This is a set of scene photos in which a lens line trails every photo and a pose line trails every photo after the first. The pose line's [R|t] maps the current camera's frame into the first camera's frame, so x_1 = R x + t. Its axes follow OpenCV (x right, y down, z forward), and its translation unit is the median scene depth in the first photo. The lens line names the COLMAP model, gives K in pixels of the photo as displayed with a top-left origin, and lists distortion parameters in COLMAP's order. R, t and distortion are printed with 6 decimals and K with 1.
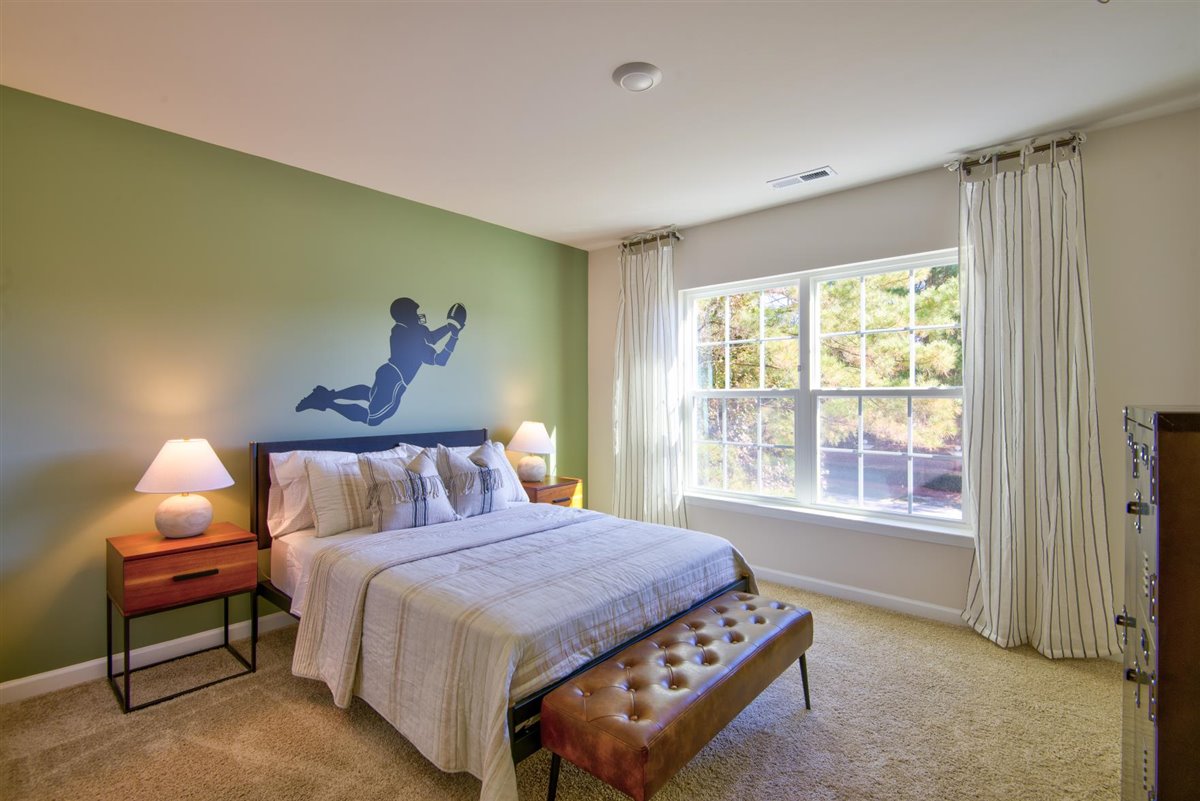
lens RADIAL K [[545.2, 0, 600.0], [0, 545.2, 400.5], [0, 0, 1]] dist [0.025713, -0.028188]
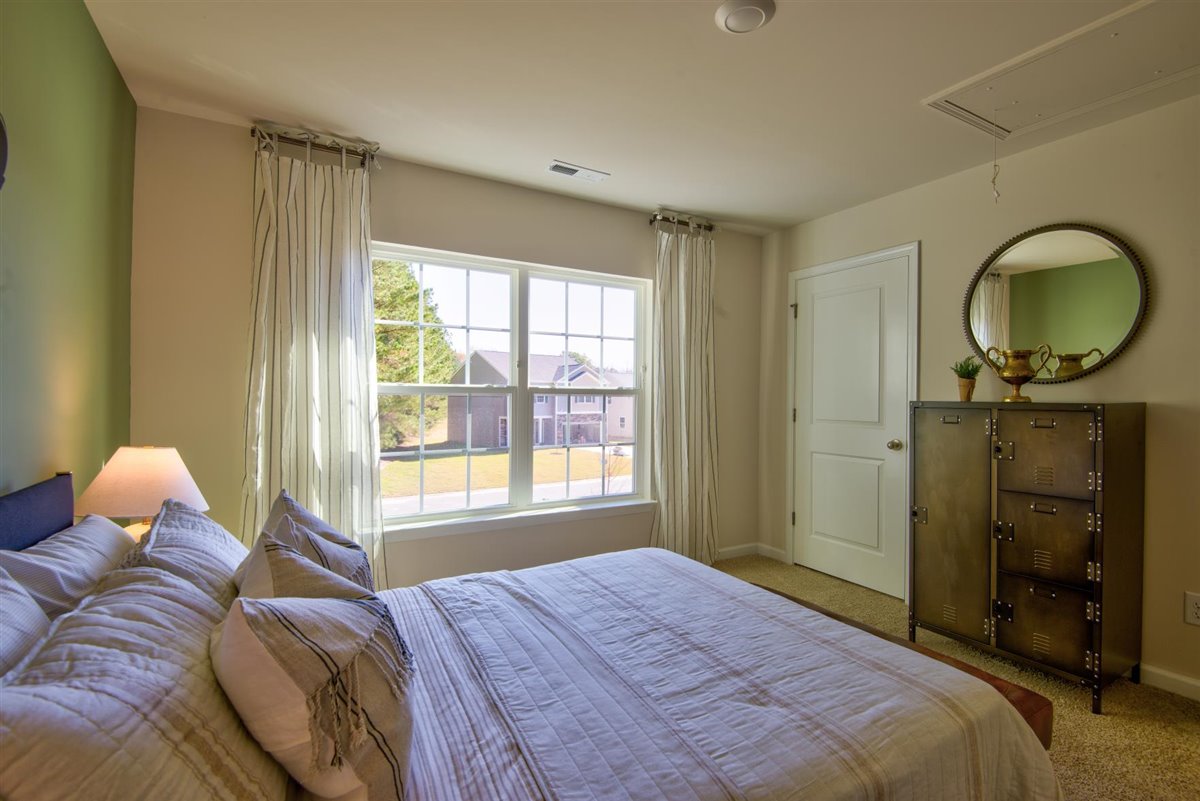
lens RADIAL K [[545.2, 0, 600.0], [0, 545.2, 400.5], [0, 0, 1]] dist [0.025713, -0.028188]
pose [[0.319806, -0.002028, 0.947481, -0.643900], [-0.002688, 0.999992, 0.003048, 0.000738], [-0.947479, -0.003521, 0.319798, 0.755785]]
